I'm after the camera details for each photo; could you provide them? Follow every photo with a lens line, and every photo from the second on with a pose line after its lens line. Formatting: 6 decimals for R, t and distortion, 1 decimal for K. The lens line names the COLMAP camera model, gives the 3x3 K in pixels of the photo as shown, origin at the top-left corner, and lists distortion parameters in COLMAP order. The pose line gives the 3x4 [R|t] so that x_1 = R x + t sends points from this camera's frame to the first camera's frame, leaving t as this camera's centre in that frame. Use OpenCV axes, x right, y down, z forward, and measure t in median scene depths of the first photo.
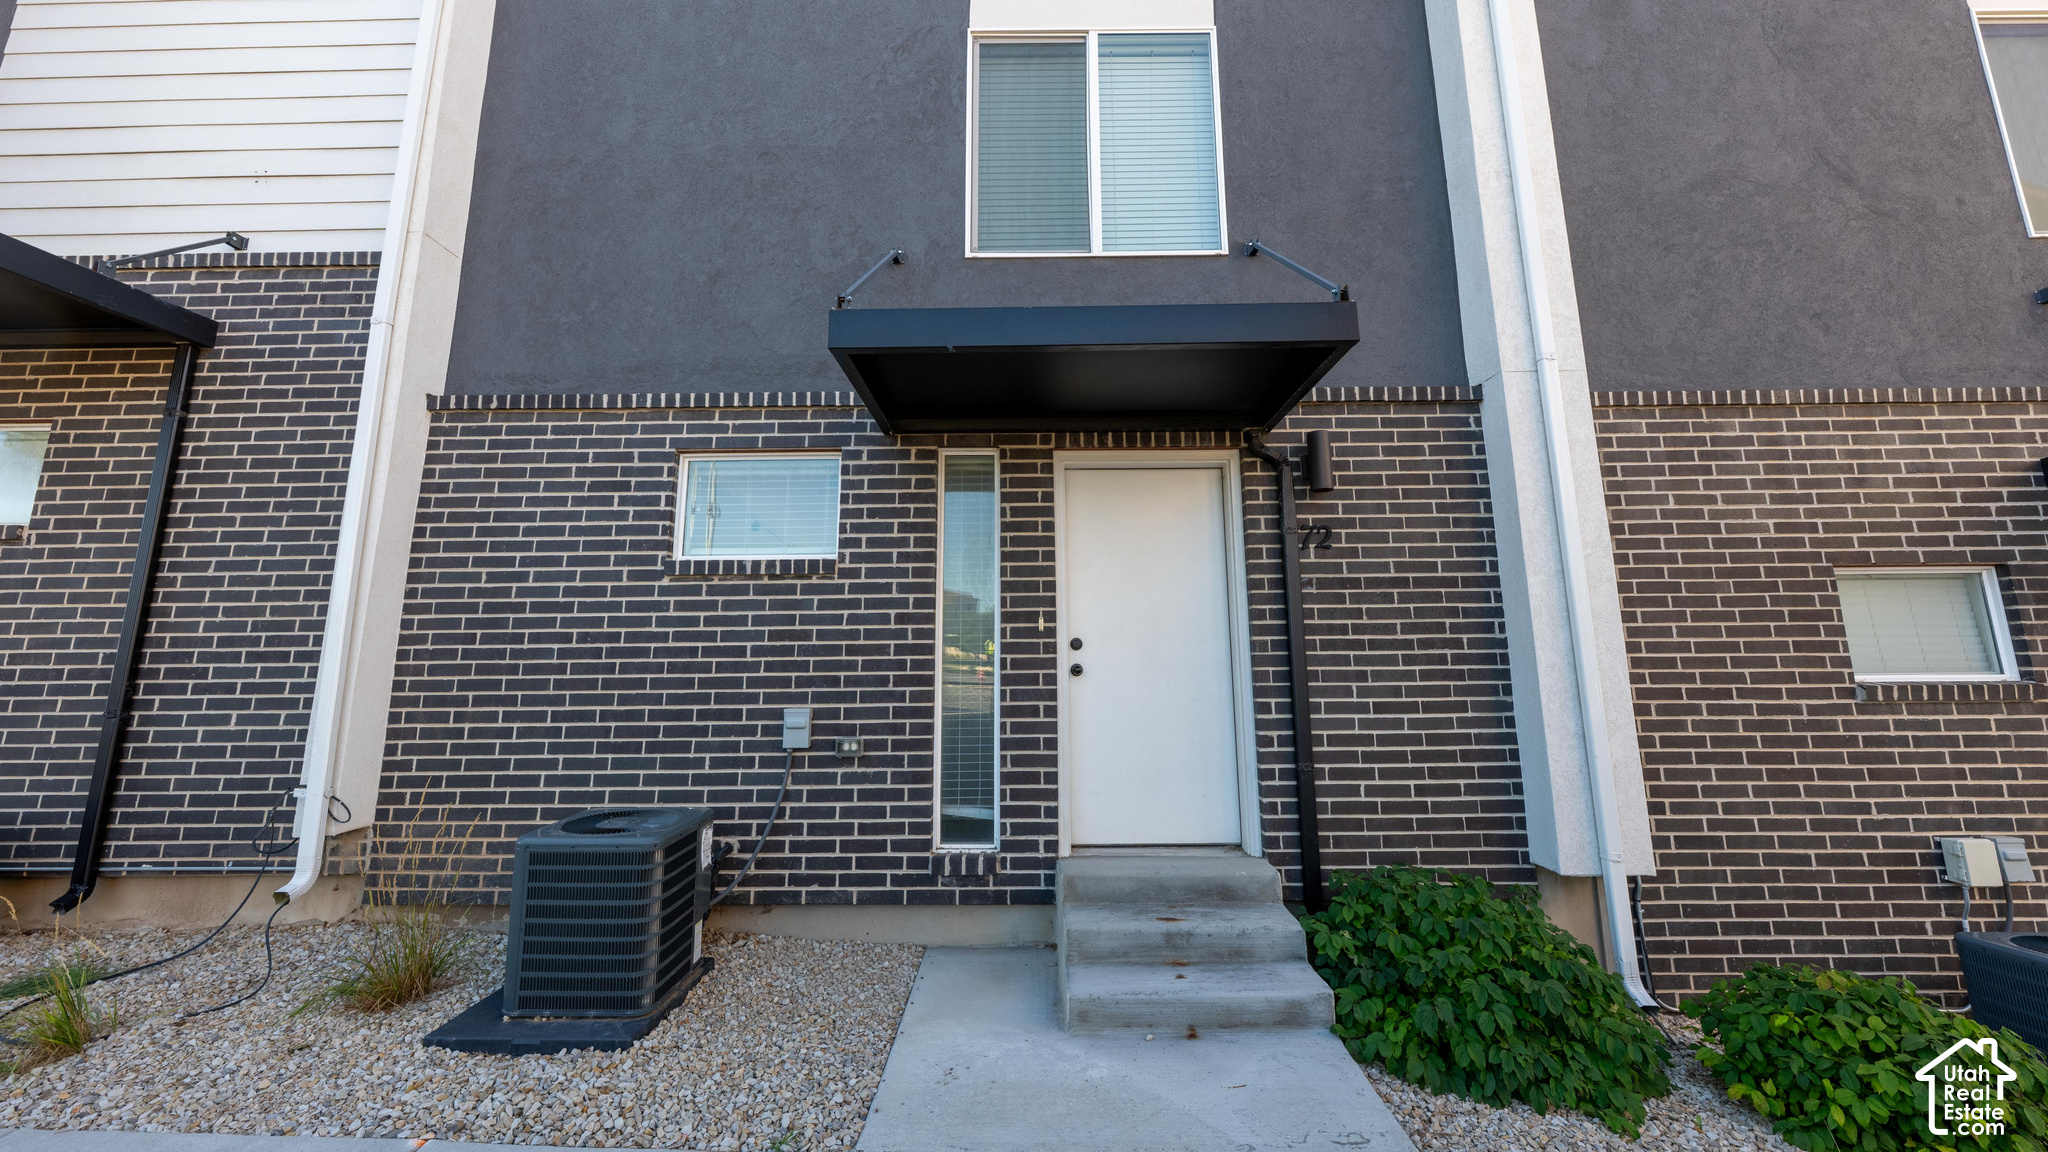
lens RADIAL K [[803.9, 0, 1043.1], [0, 803.9, 558.8], [0, 0, 1]] dist [-0.001277, -0.000122]
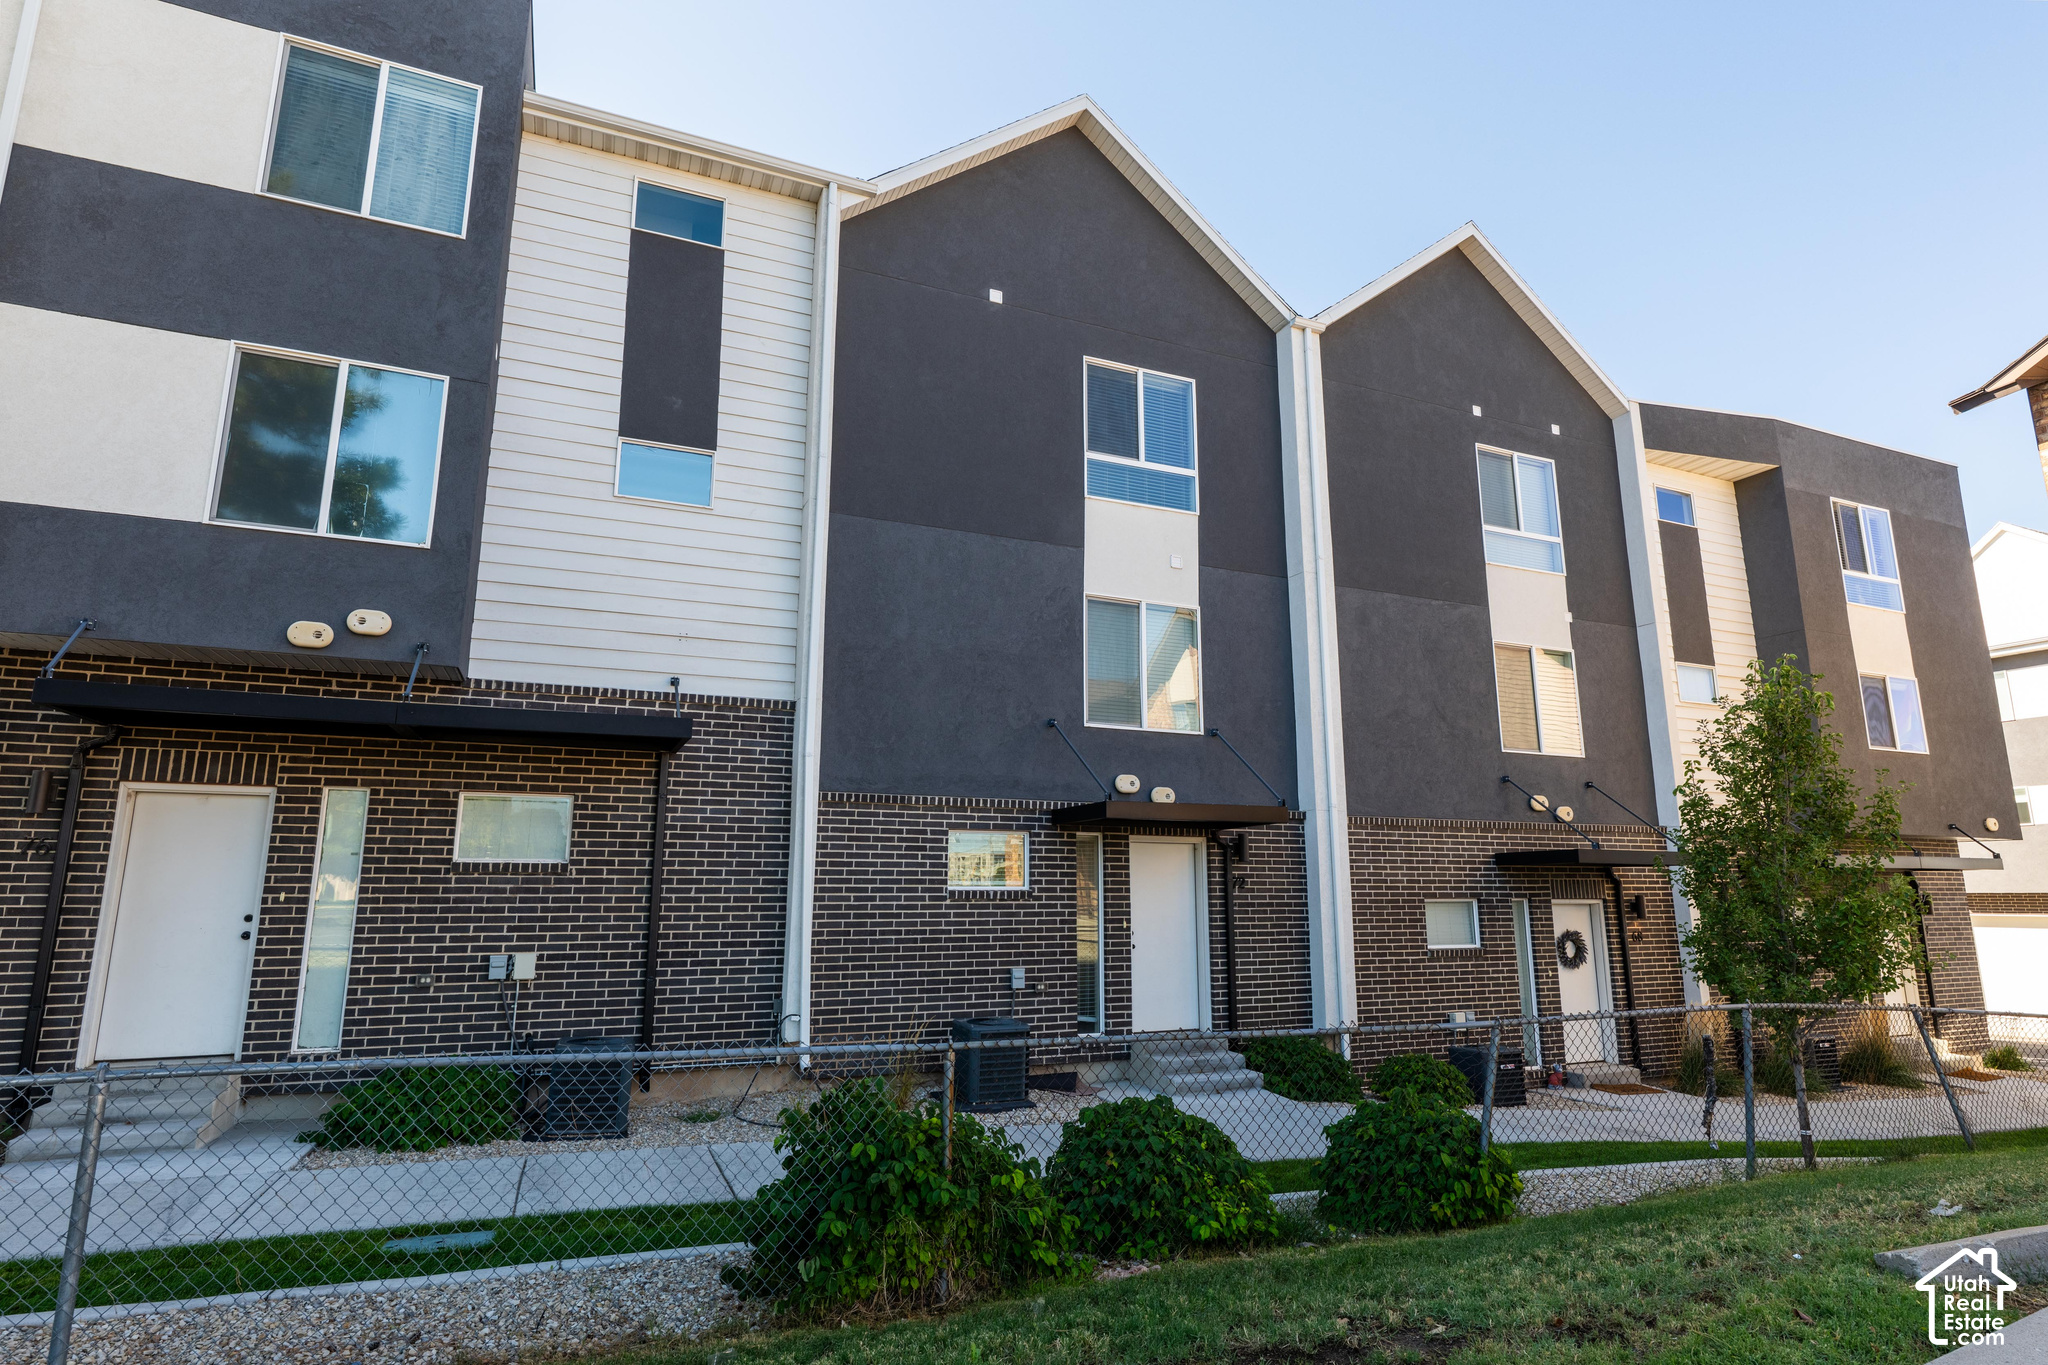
lens RADIAL K [[1066.4, 0, 1010.6], [0, 1066.4, 683.2], [0, 0, 1]] dist [-0.001885, 0.001056]
pose [[0.921229, 0.081805, 0.380321, -1.349502], [-0.081442, 0.996532, -0.017075, -0.460775], [-0.380399, -0.015244, 0.924697, -1.393210]]
